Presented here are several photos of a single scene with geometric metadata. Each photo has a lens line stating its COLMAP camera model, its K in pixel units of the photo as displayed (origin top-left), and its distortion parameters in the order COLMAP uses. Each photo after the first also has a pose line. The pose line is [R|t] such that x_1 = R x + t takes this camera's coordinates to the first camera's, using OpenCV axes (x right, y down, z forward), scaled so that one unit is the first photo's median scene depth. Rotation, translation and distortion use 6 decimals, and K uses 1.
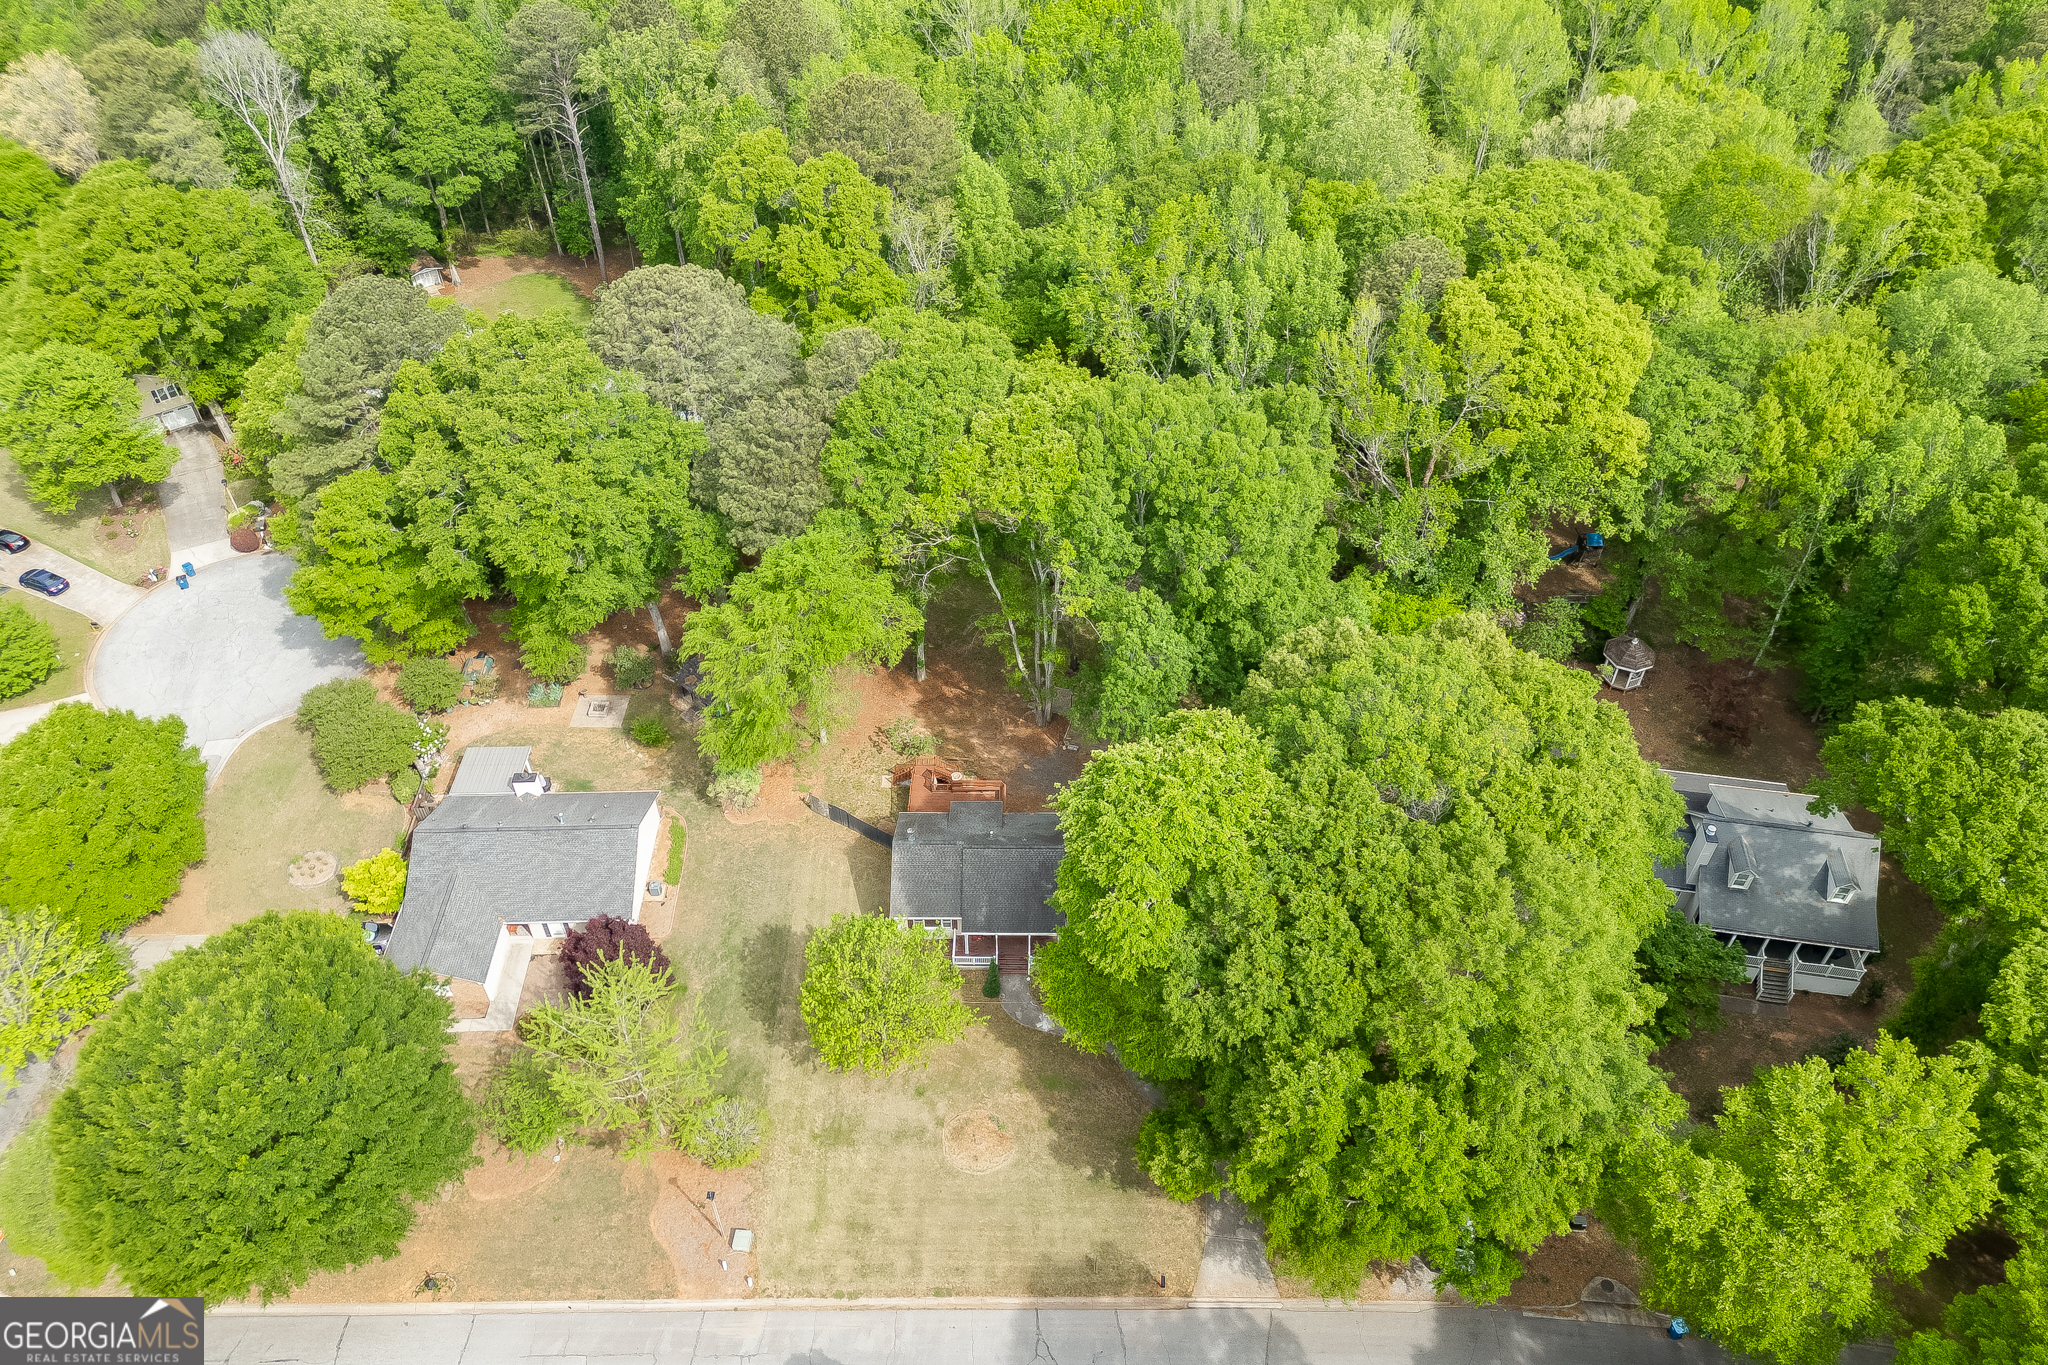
lens RADIAL K [[1427.2, 0, 1024.0], [0, 1427.2, 682.5], [0, 0, 1]] dist [0.091031, -0.090619]
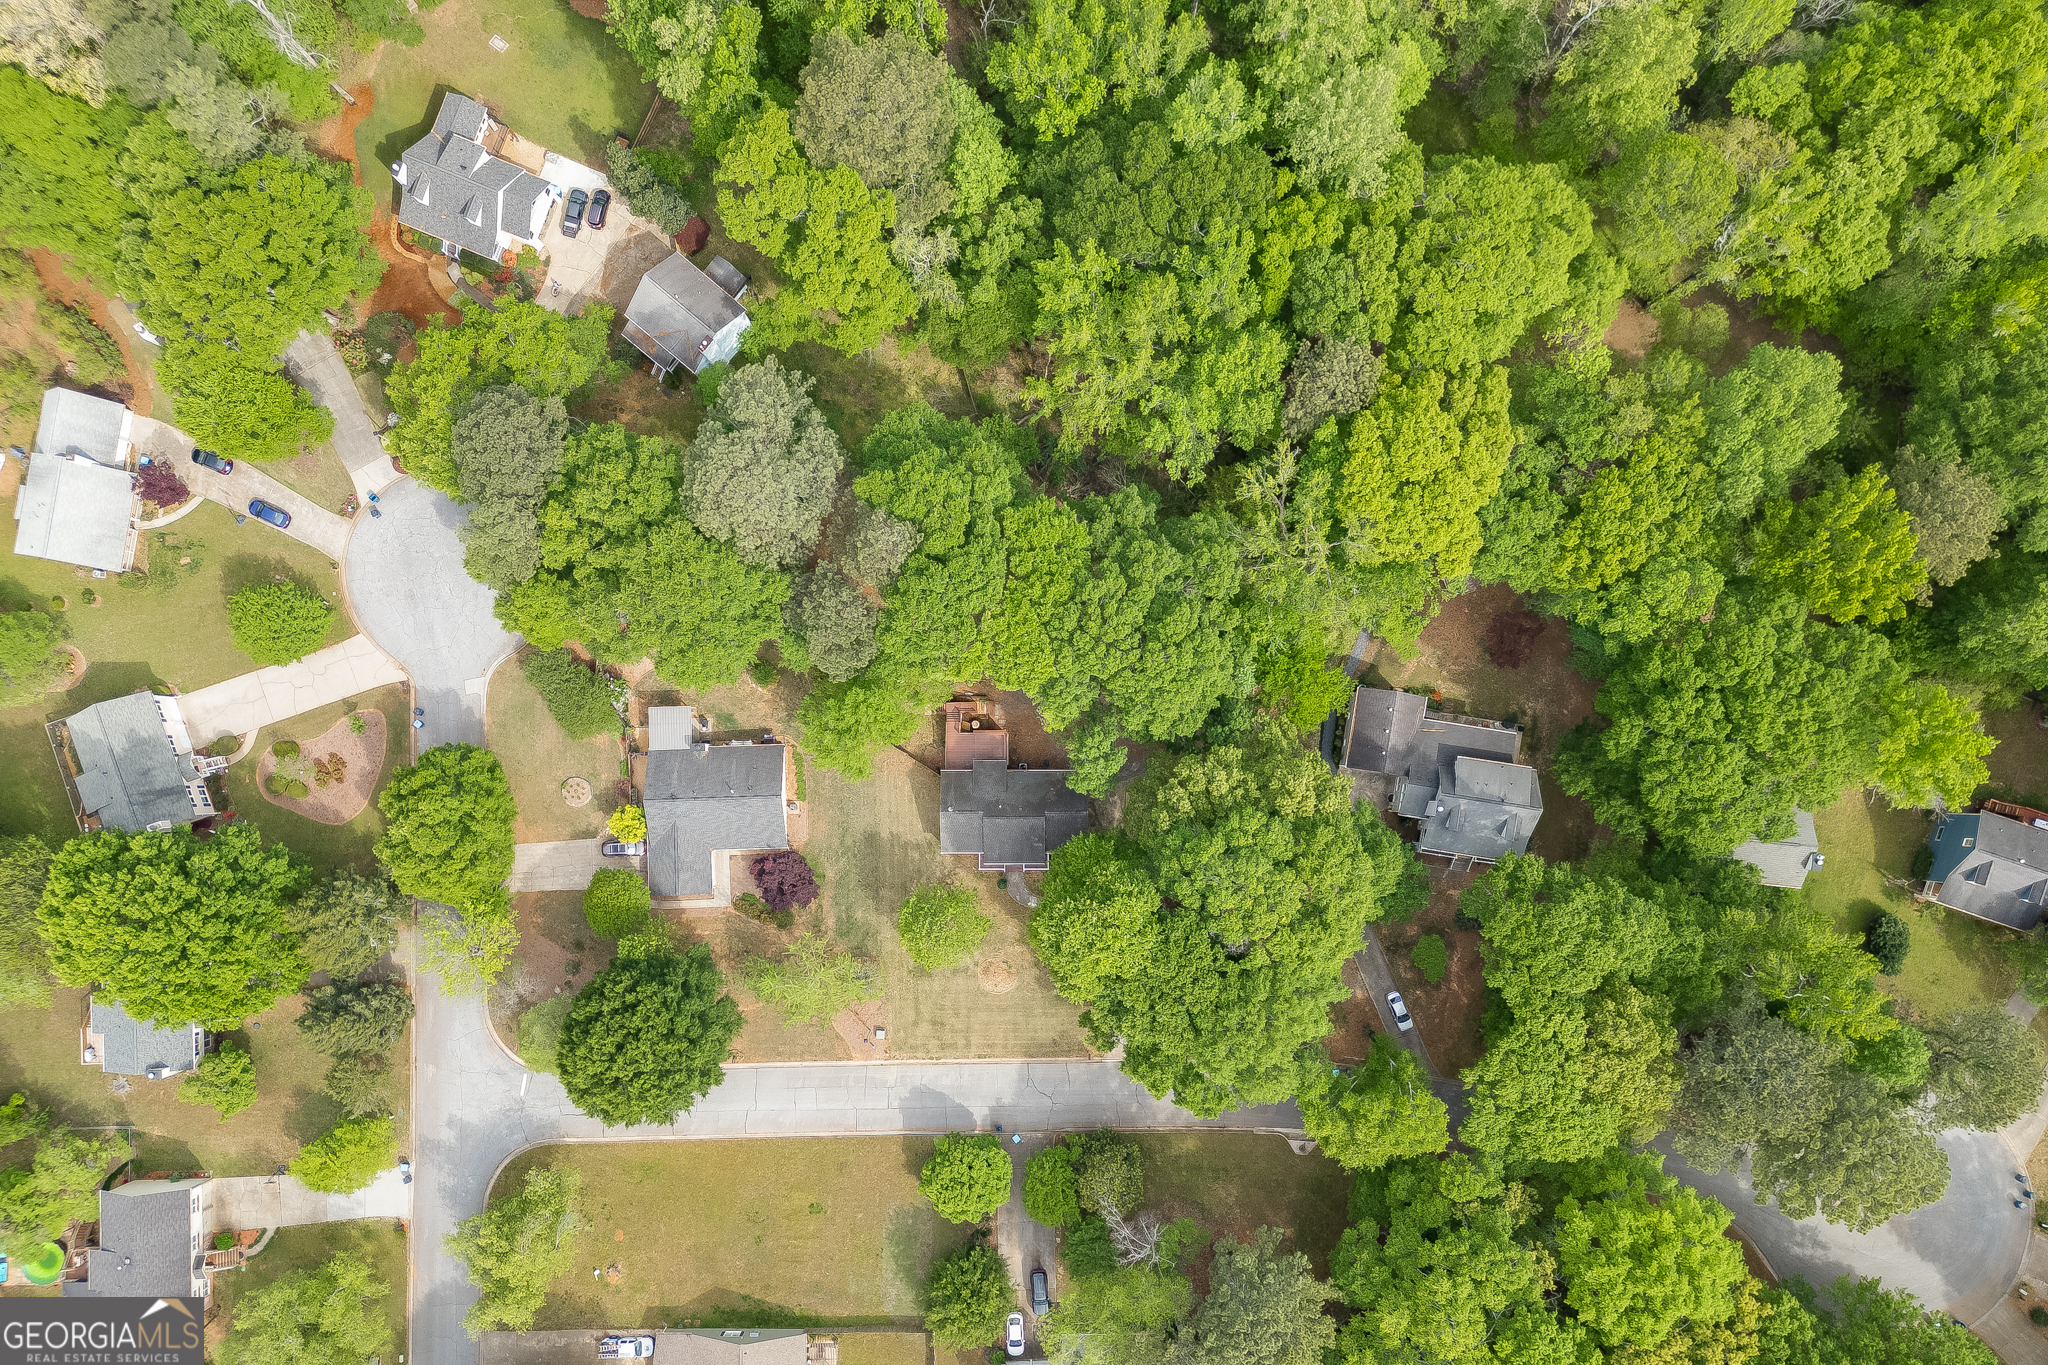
lens RADIAL K [[1427.2, 0, 1024.0], [0, 1427.2, 682.5], [0, 0, 1]] dist [0.091031, -0.090619]
pose [[0.999972, -0.004388, -0.006105, 0.015179], [0.007459, 0.680894, 0.732344, -1.183067], [0.000943, -0.732369, 0.680908, 0.004700]]
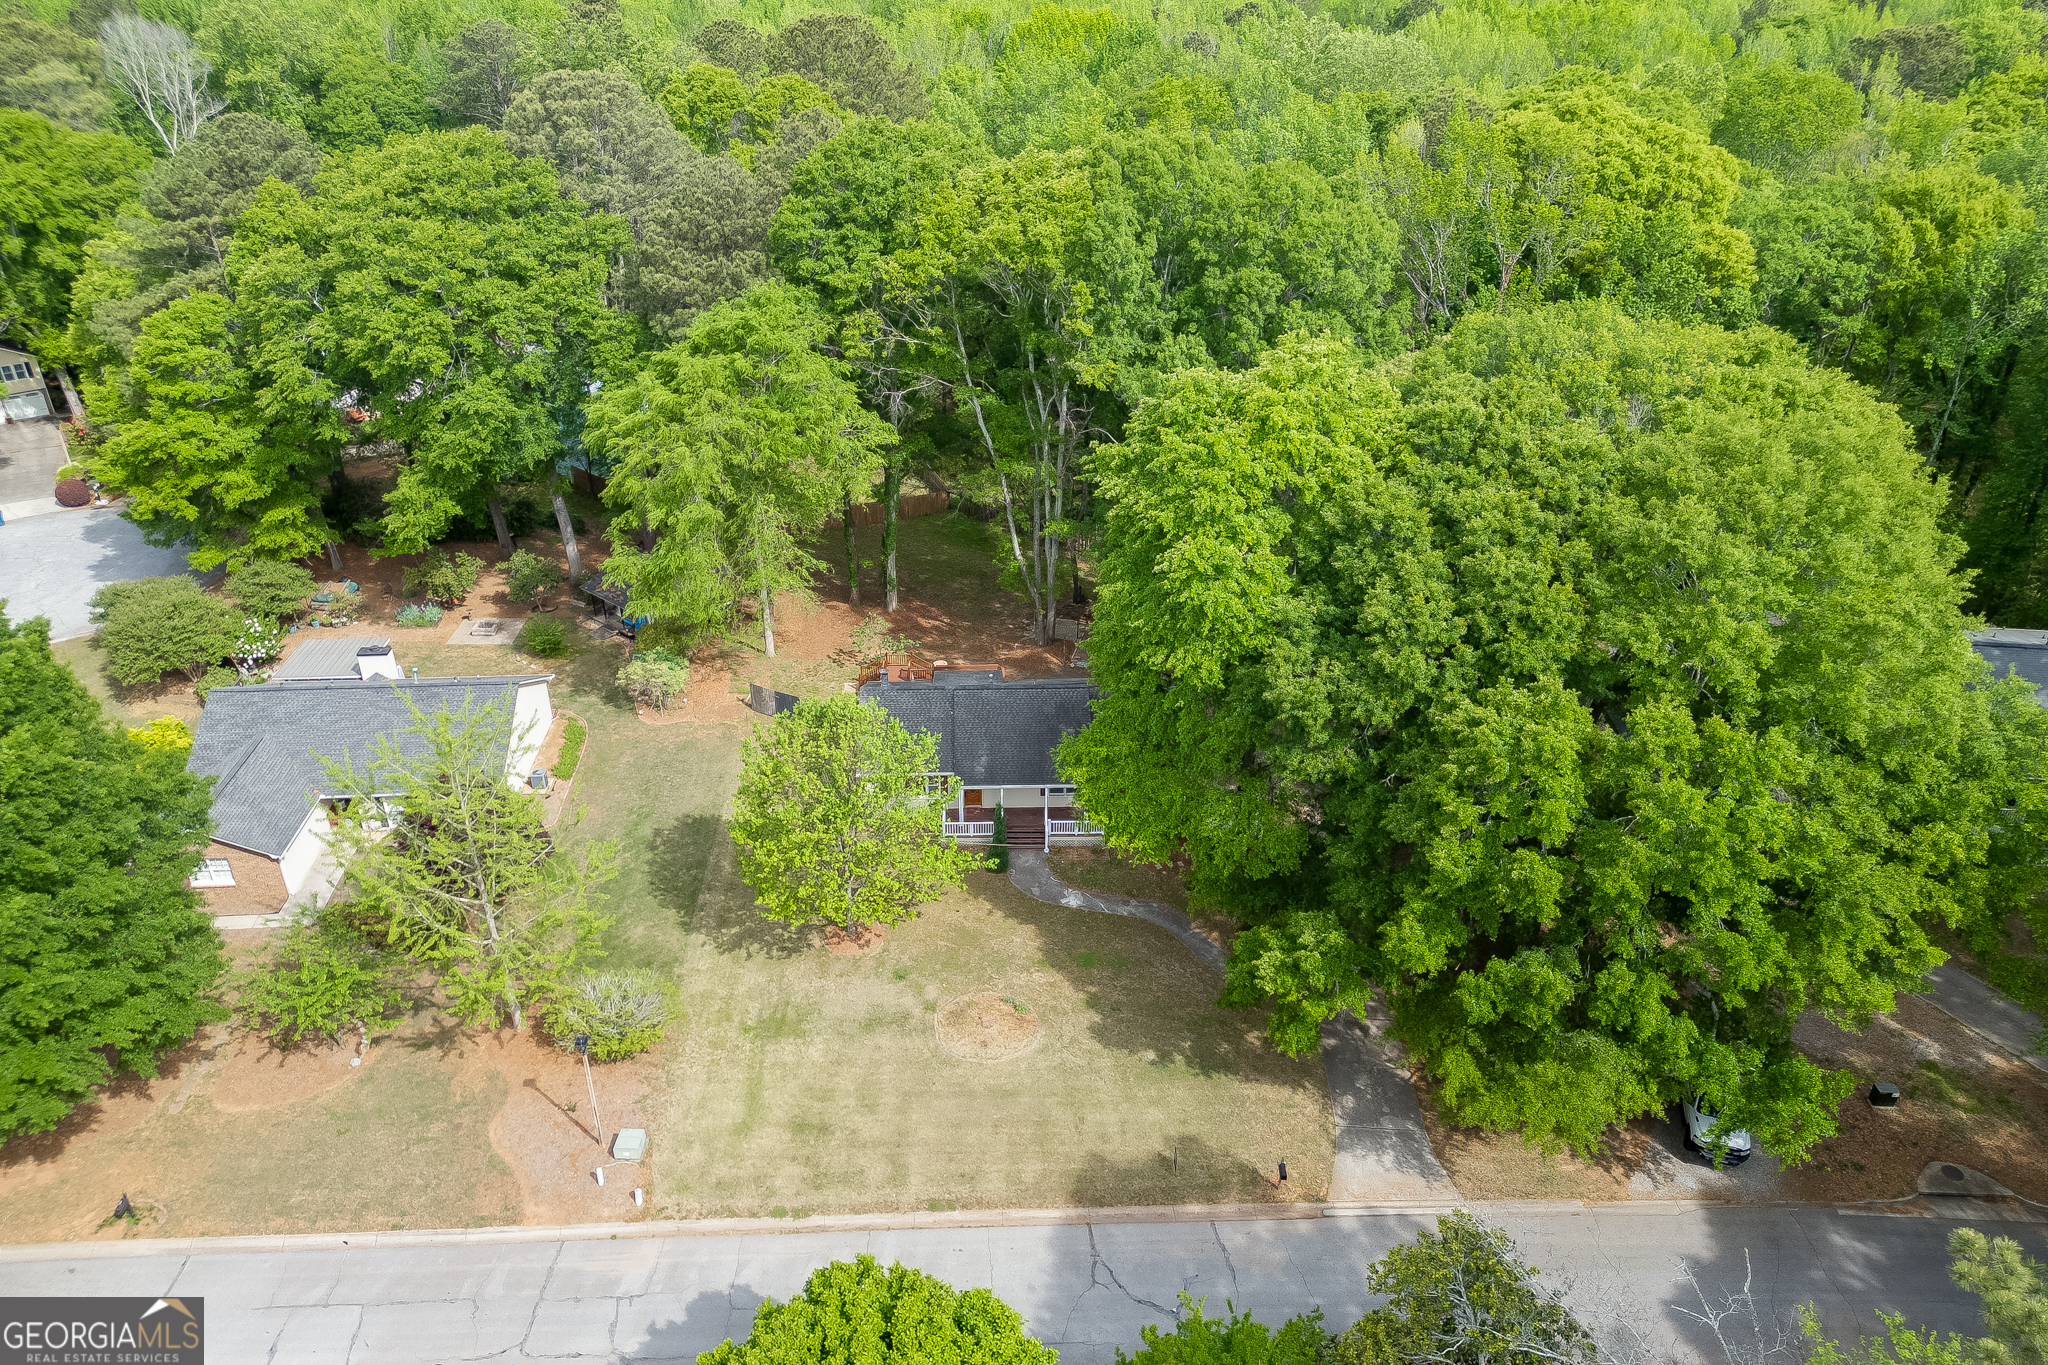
lens RADIAL K [[1427.2, 0, 1024.0], [0, 1427.2, 682.5], [0, 0, 1]] dist [0.091031, -0.090619]
pose [[0.999281, -0.016224, 0.034269, -0.031228], [0.023824, 0.971795, -0.234619, 0.288549], [-0.029495, 0.235267, 0.971483, 0.267444]]
